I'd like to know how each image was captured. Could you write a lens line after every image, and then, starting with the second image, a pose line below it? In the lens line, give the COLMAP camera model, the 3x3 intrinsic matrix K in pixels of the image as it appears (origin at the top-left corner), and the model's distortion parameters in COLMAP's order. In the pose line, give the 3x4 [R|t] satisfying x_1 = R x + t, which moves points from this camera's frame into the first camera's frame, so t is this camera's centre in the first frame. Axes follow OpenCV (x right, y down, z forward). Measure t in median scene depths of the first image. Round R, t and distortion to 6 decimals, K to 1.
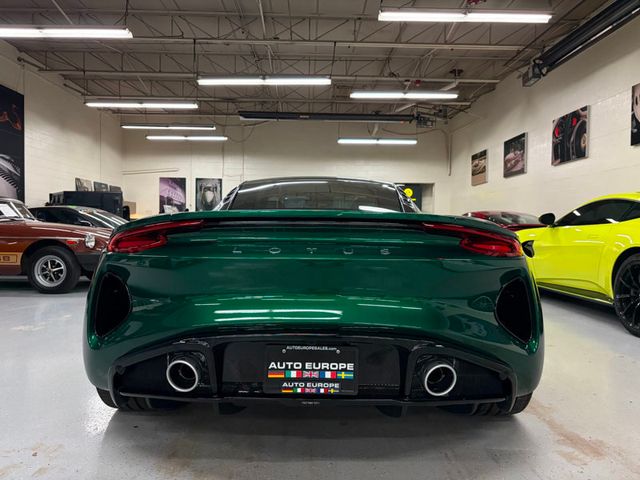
lens RADIAL K [[488.9, 0, 322.1], [0, 488.9, 241.5], [0, 0, 1]] dist [0.010959, -0.008011]
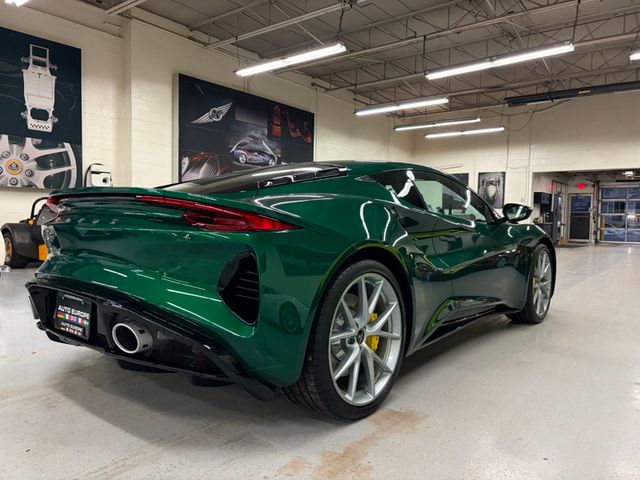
lens RADIAL K [[488.9, 0, 322.1], [0, 488.9, 241.5], [0, 0, 1]] dist [0.010959, -0.008011]
pose [[0.775491, 0.028205, -0.630728, 0.159661], [-0.025768, 0.999583, 0.013016, 0.005059], [0.630832, 0.006159, 0.775895, 0.053470]]
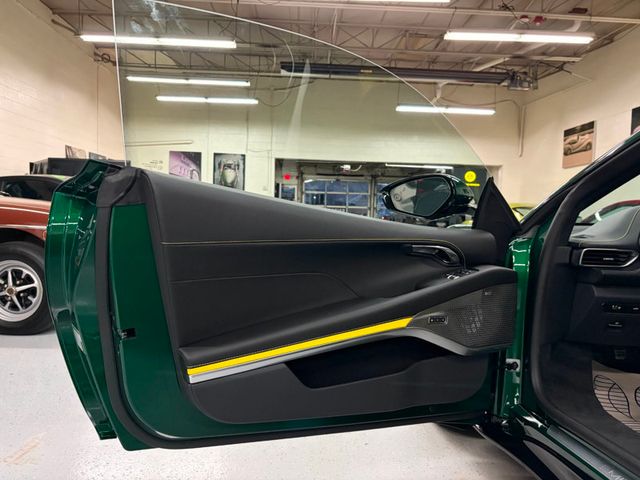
lens RADIAL K [[488.9, 0, 322.1], [0, 488.9, 241.5], [0, 0, 1]] dist [0.010959, -0.008011]
pose [[0.999689, 0.019472, 0.015556, -0.113244], [-0.019821, 0.999548, 0.022597, -0.004316], [-0.015109, -0.022898, 0.999624, 0.229260]]
